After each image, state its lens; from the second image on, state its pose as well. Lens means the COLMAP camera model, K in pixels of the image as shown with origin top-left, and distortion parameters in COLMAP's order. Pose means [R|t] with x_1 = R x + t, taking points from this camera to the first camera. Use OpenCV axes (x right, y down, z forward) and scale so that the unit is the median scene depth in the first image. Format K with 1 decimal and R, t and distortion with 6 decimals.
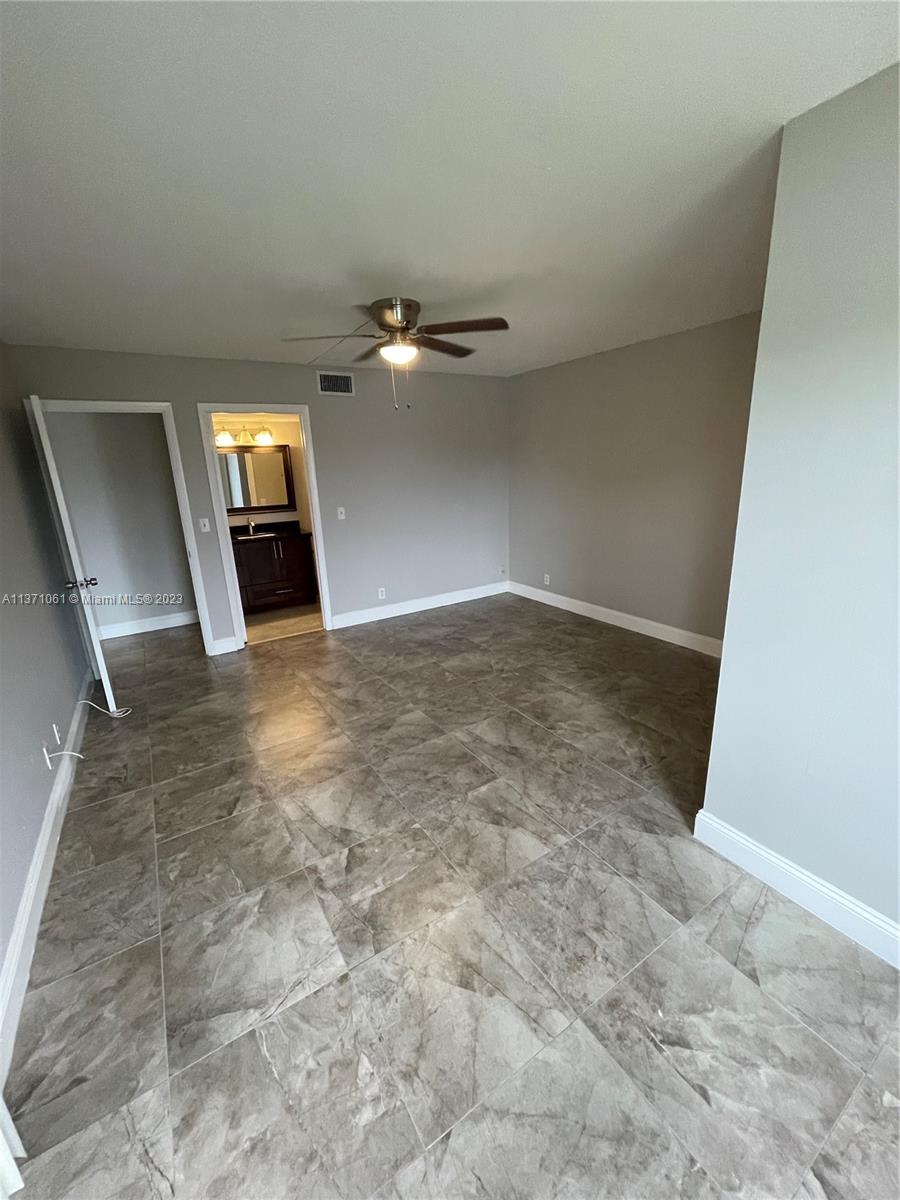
lens RADIAL K [[483.9, 0, 453.6], [0, 483.9, 600.5], [0, 0, 1]] dist [0.000425, 0.000270]
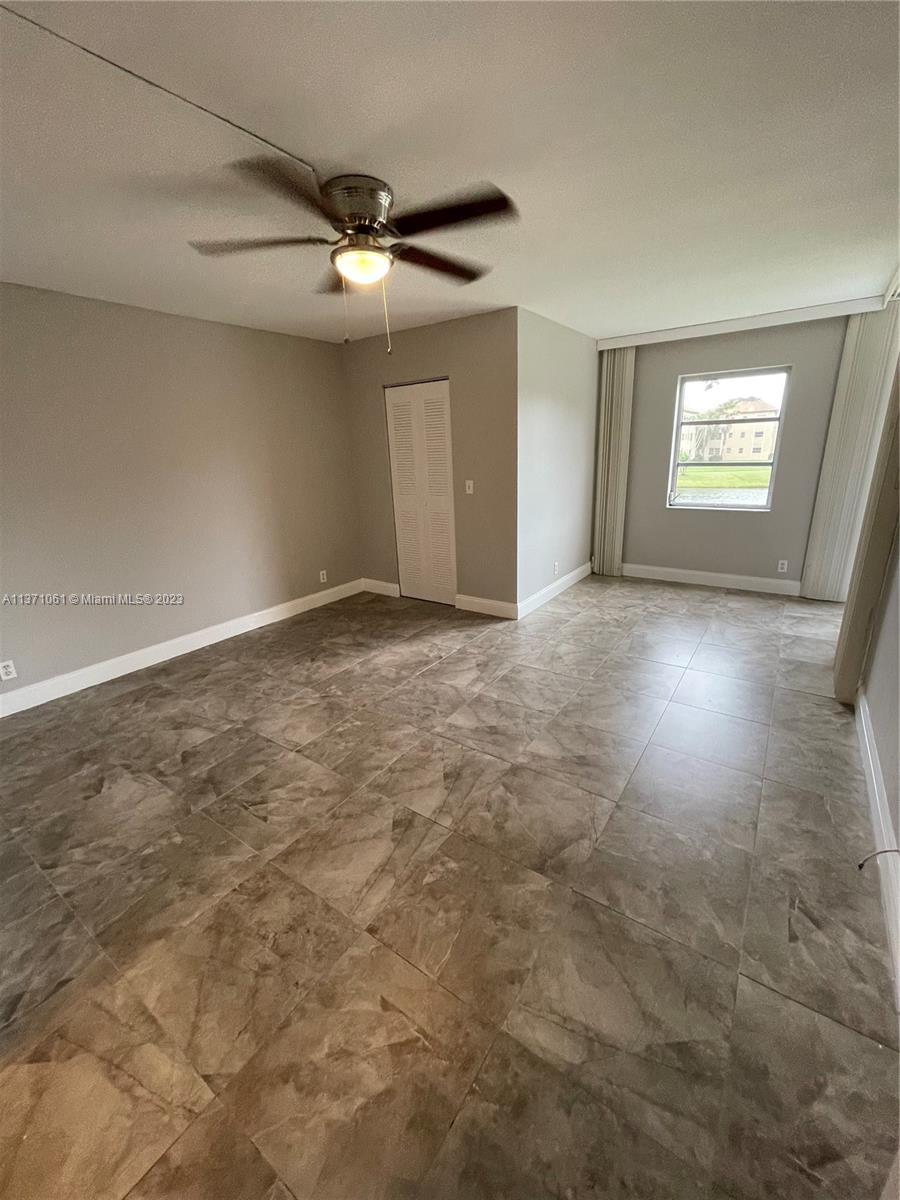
lens RADIAL K [[483.9, 0, 453.6], [0, 483.9, 600.5], [0, 0, 1]] dist [0.000425, 0.000270]
pose [[-0.384417, -0.229572, 0.894159, -0.864272], [0.298334, 0.885719, 0.355665, -0.287199], [-0.873625, 0.403482, -0.271997, 1.228066]]
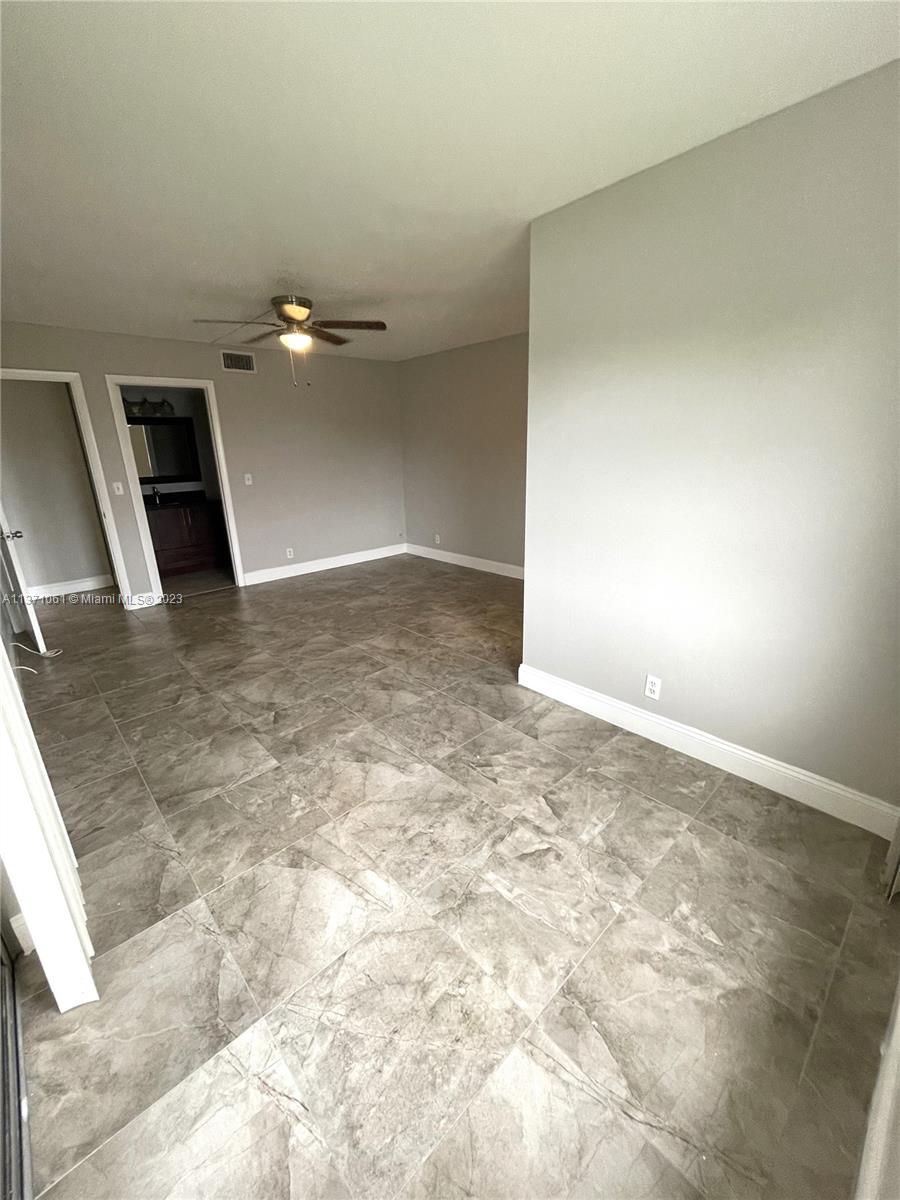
lens RADIAL K [[486.6, 0, 455.2], [0, 486.6, 598.7], [0, 0, 1]] dist [-0.012310, 0.007055]
pose [[0.982856, -0.042948, 0.179303, 0.034390], [0.038065, 0.998807, 0.030589, 0.120745], [-0.180403, -0.023240, 0.983318, -0.293002]]
